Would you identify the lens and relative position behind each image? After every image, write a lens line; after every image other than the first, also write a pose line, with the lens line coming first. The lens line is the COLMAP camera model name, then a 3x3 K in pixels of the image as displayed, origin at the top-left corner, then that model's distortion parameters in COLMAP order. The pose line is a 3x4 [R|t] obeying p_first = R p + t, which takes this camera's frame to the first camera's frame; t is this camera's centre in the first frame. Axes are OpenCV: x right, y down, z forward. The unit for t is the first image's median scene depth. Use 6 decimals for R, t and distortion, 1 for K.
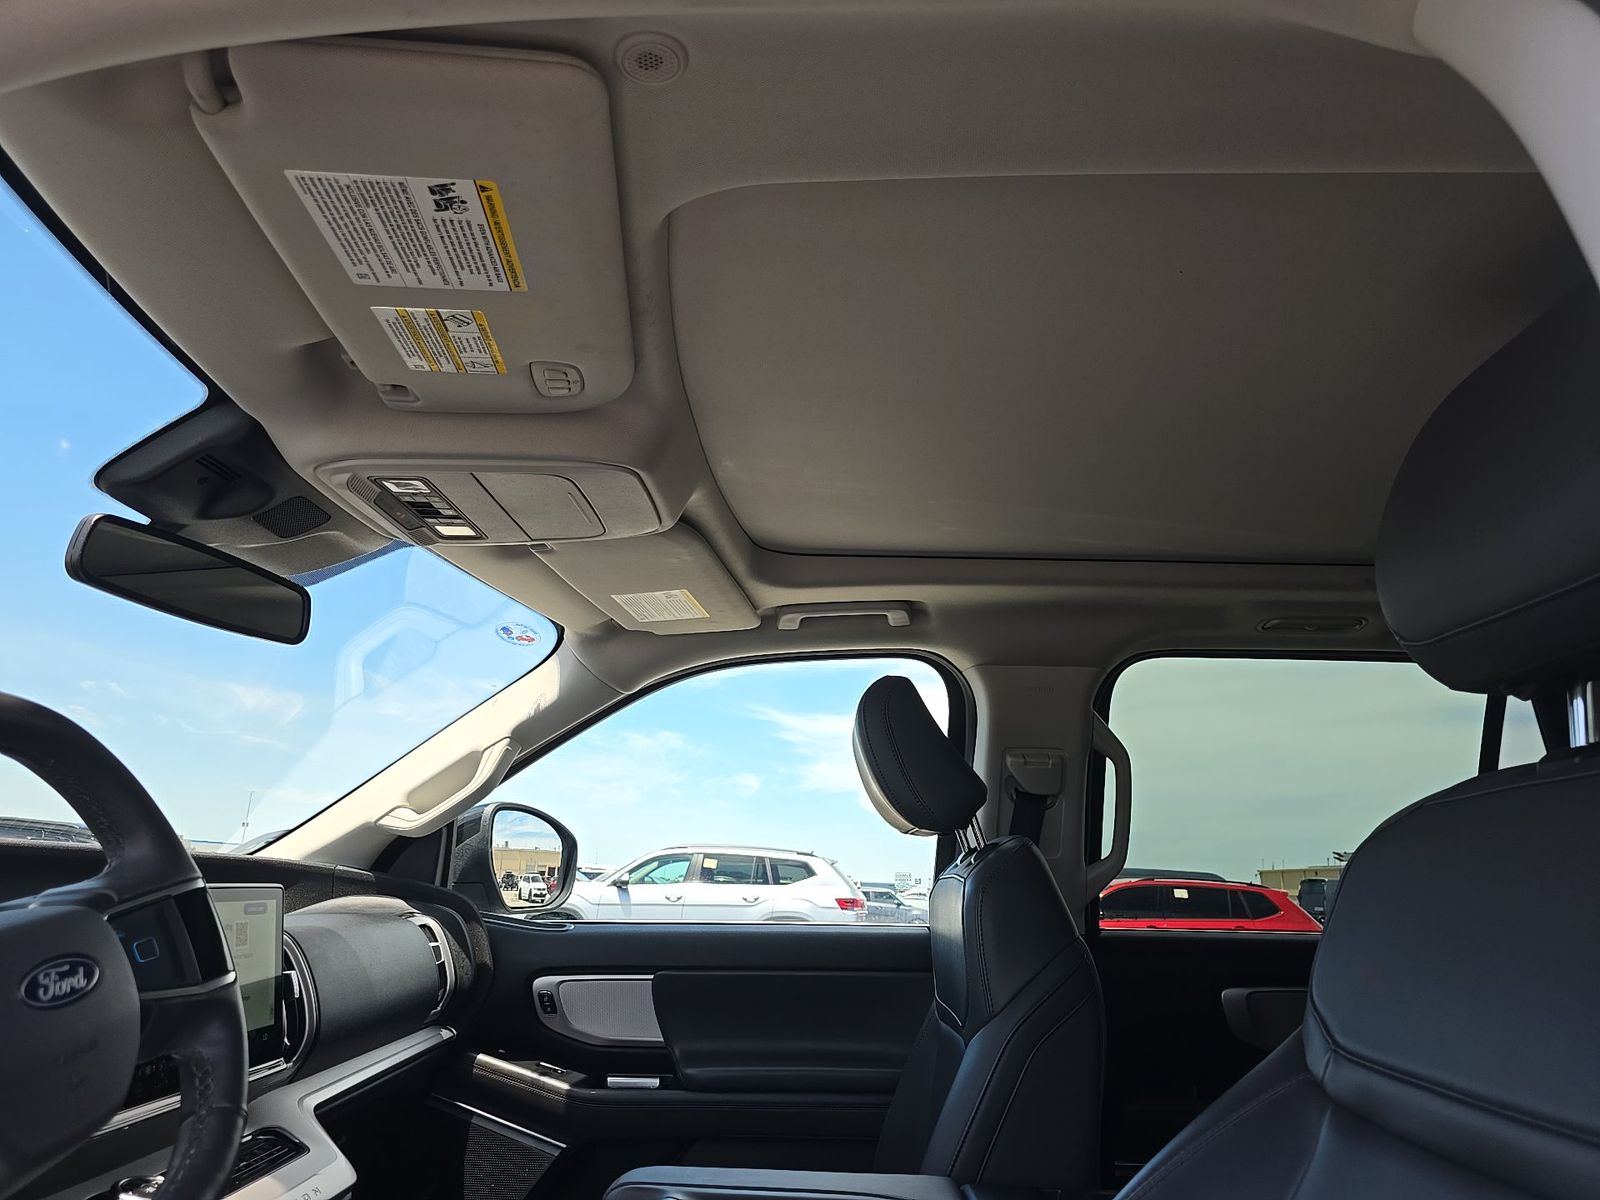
lens RADIAL K [[1089.1, 0, 790.5], [0, 1089.1, 608.6], [0, 0, 1]] dist [0.008680, 0.002116]
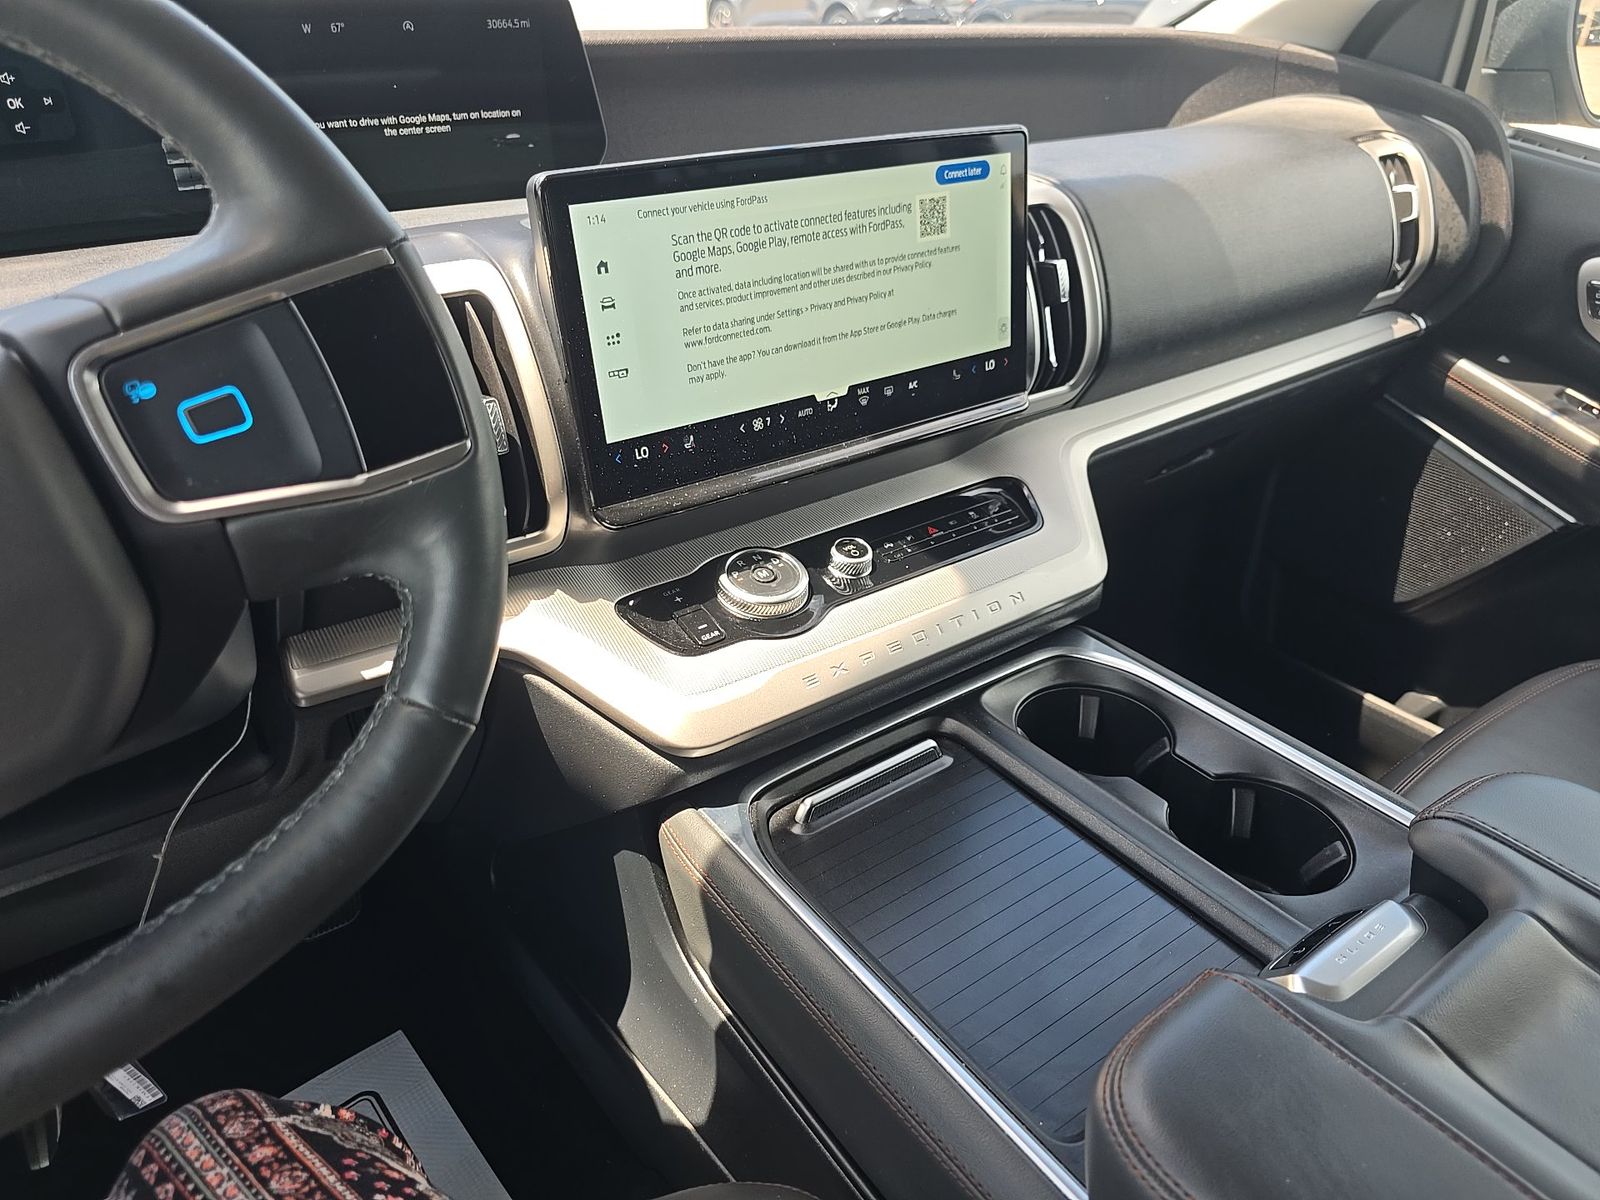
lens RADIAL K [[1089.1, 0, 790.5], [0, 1089.1, 608.6], [0, 0, 1]] dist [0.008680, 0.002116]
pose [[0.605526, 0.373602, -0.702681, -0.011626], [0.208408, 0.777702, 0.593082, 0.051160], [0.768053, -0.505570, 0.393057, 0.361163]]
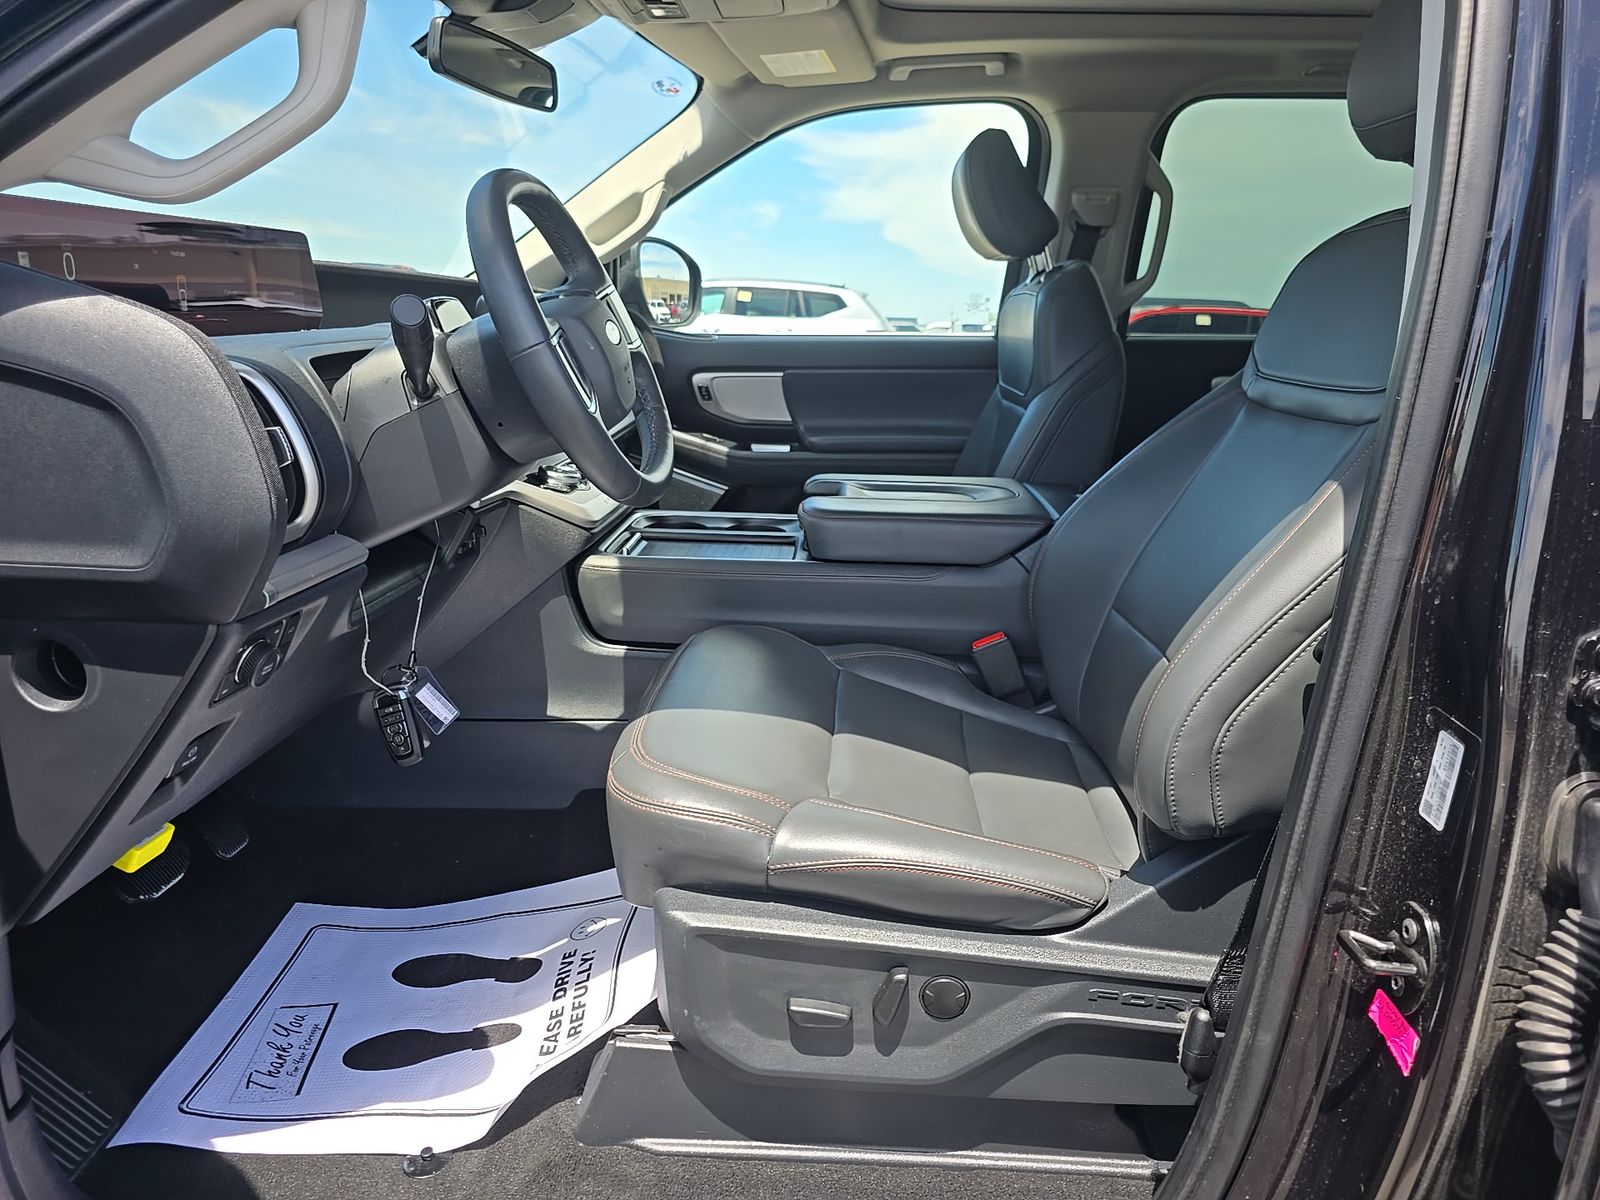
lens RADIAL K [[1068.1, 0, 800.0], [0, 1068.1, 600.0], [0, 0, 1]] dist [0.061002, 0.000290]
pose [[0.999882, -0.000808, -0.015310, -0.089891], [0.008111, 0.875288, 0.483533, -0.055223], [0.013010, -0.483601, 0.875192, -0.291476]]
